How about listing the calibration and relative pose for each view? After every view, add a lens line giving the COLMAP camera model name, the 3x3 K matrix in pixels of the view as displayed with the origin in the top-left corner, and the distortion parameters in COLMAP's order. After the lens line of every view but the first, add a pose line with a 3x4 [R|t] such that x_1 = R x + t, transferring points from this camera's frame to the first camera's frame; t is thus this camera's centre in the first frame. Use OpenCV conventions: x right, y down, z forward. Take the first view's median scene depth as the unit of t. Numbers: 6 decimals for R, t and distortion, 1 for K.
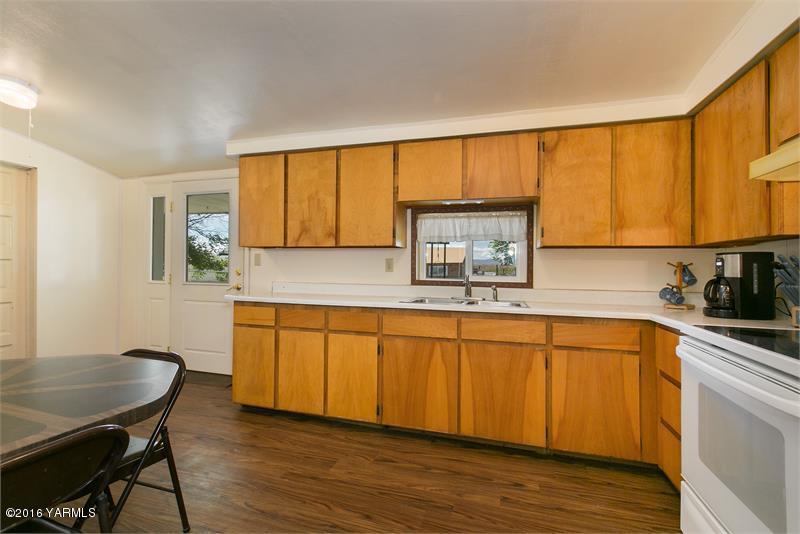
lens RADIAL K [[358.0, 0, 400.0], [0, 358.0, 267.0], [0, 0, 1]] dist [0.001274, 0.000194]
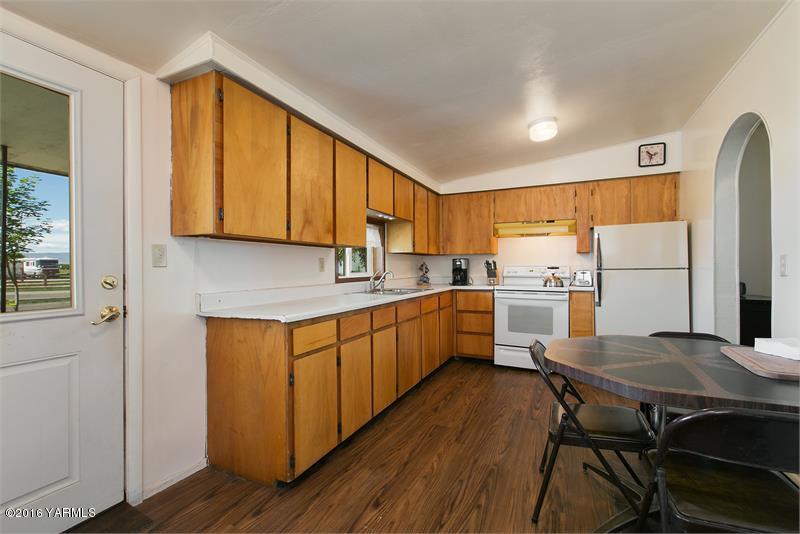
lens RADIAL K [[347.5, 0, 400.0], [0, 347.5, 267.0], [0, 0, 1]] dist [-0.000487, -0.000022]
pose [[0.174216, -0.013078, 0.984621, -1.121474], [0.007458, 0.999901, 0.011961, -0.010966], [-0.984679, 0.005259, 0.174296, 0.751429]]
